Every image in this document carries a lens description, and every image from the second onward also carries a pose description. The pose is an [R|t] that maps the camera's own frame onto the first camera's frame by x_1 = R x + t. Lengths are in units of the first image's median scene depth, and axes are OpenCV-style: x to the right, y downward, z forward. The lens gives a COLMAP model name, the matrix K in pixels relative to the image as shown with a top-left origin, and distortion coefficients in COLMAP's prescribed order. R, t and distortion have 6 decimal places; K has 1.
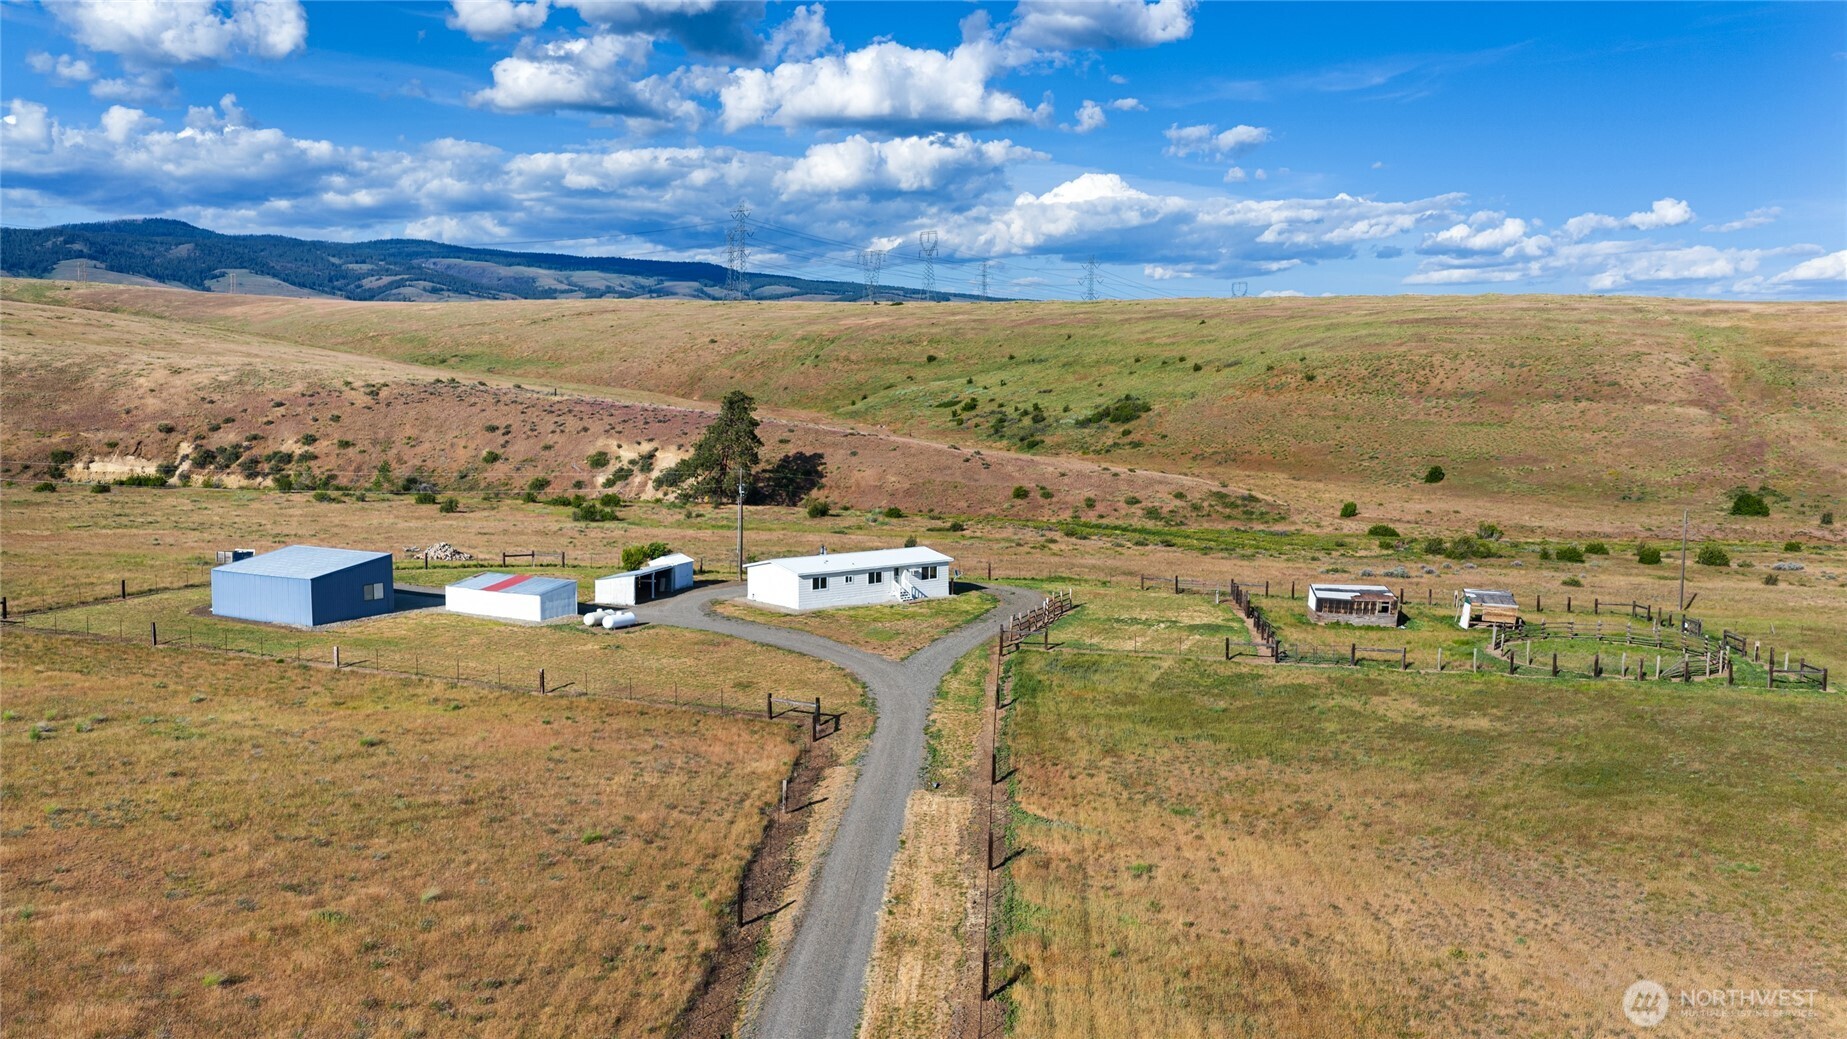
lens RADIAL K [[1501.1, 0, 911.7], [0, 1501.1, 554.1], [0, 0, 1]] dist [0.030284, -0.028844]
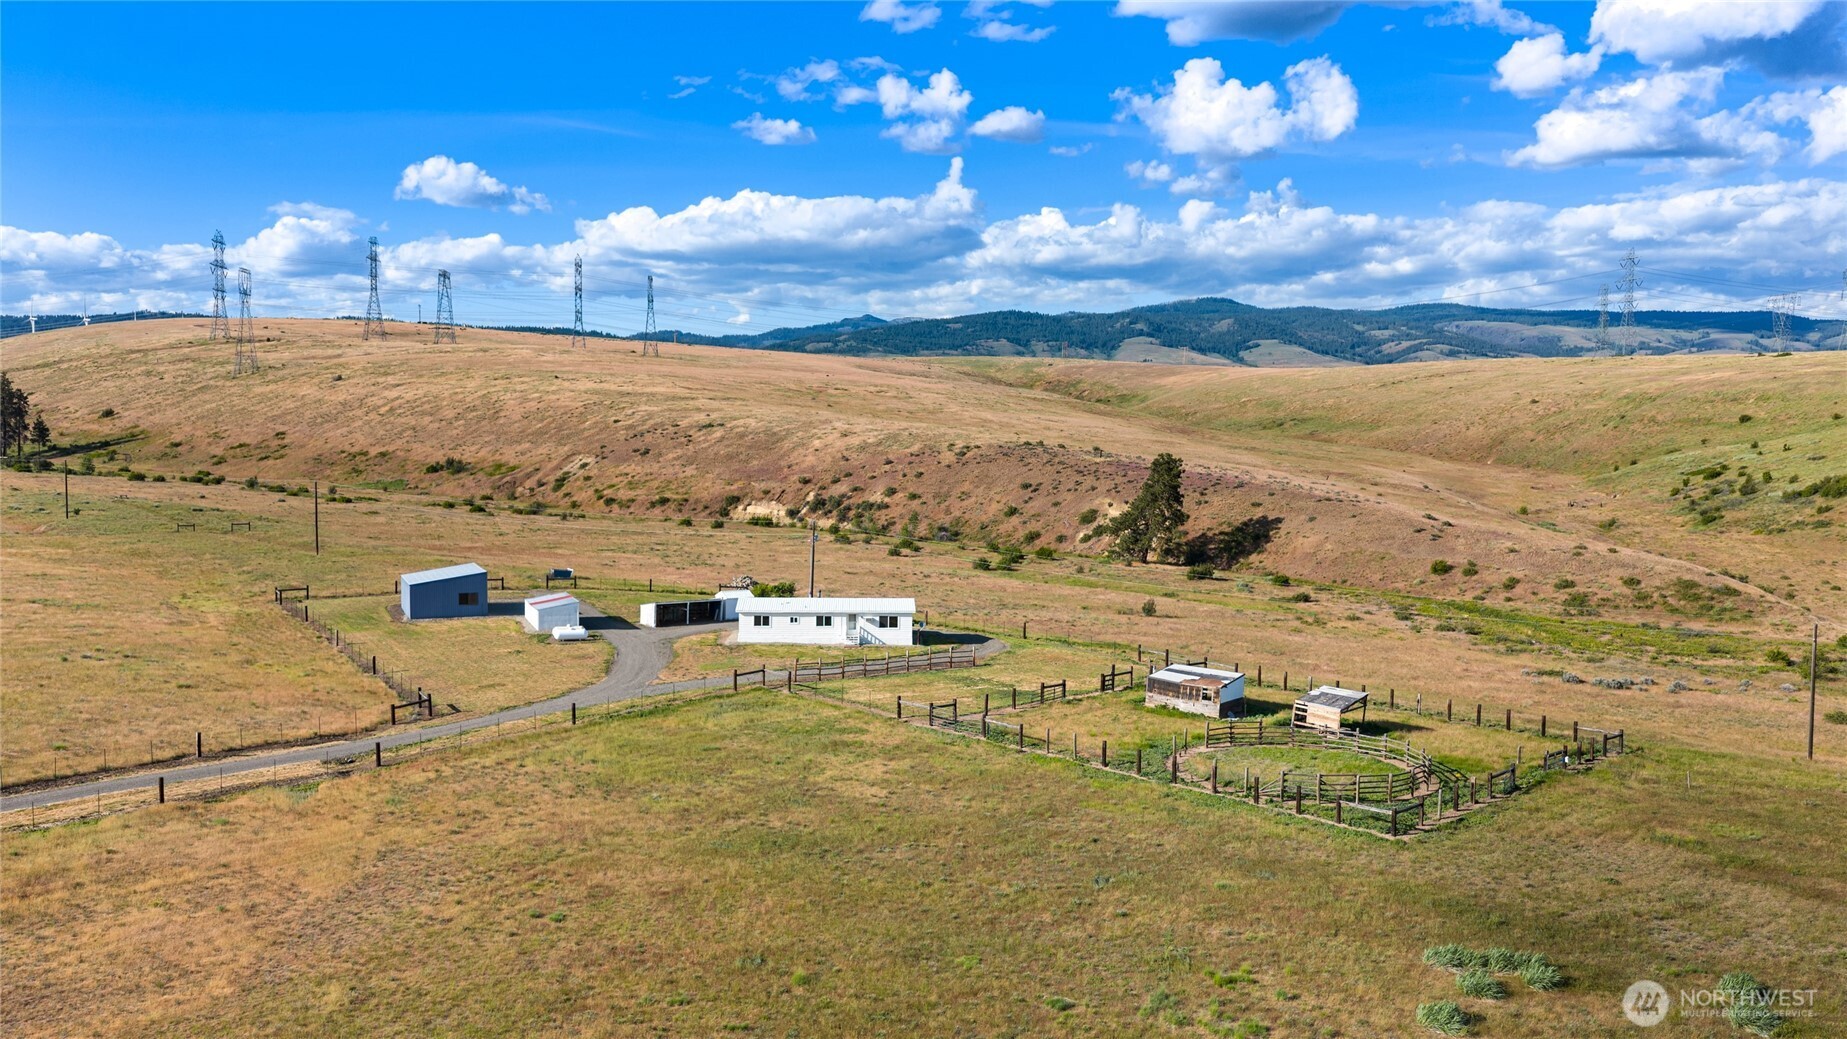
lens RADIAL K [[1501.1, 0, 925.8], [0, 1501.1, 536.5], [0, 0, 1]] dist [0.030284, -0.028844]
pose [[0.796704, 0.043085, -0.602831, 0.324896], [-0.074714, 0.996826, -0.027497, -0.010007], [0.599733, 0.066946, 0.797395, 0.072385]]
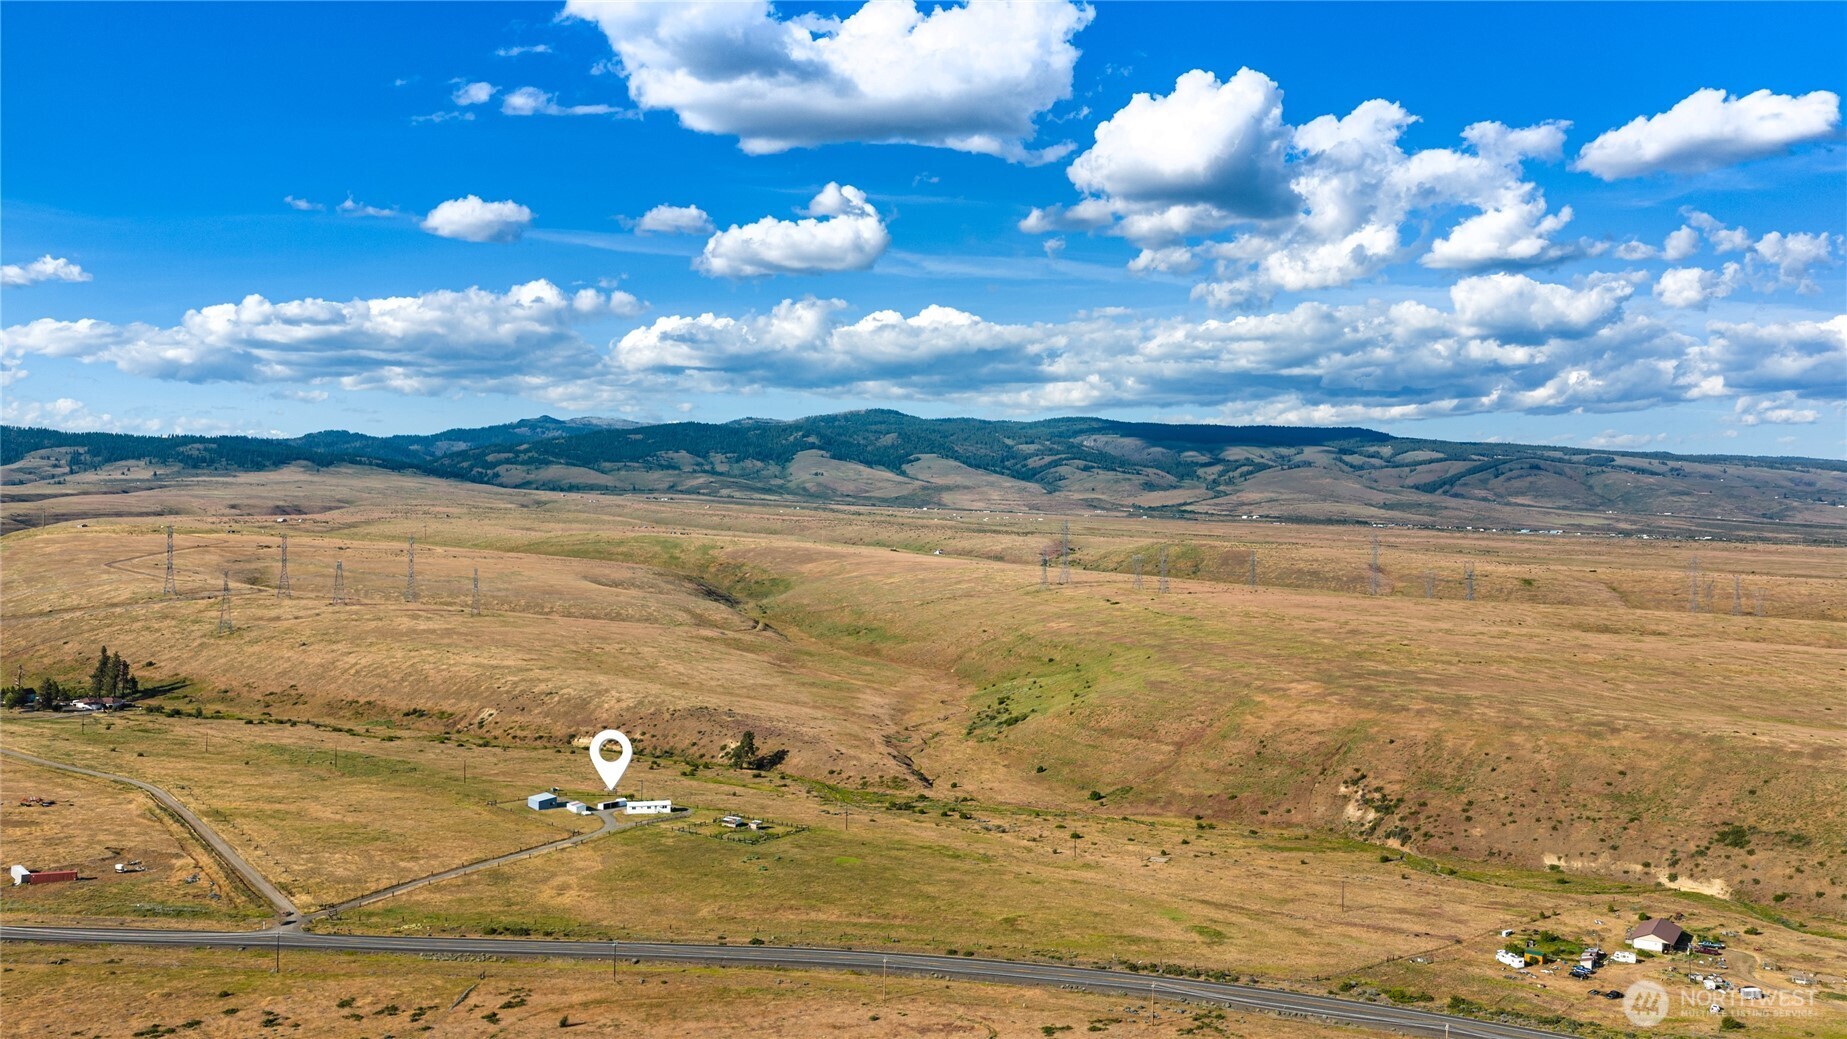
lens RADIAL K [[1501.1, 0, 957.6], [0, 1501.1, 515.3], [0, 0, 1]] dist [0.030284, -0.028844]
pose [[0.914618, 0.000217, -0.404319, 1.276710], [-0.050660, 0.992181, -0.114067, -0.186474], [0.401132, 0.124810, 0.907477, -1.386241]]
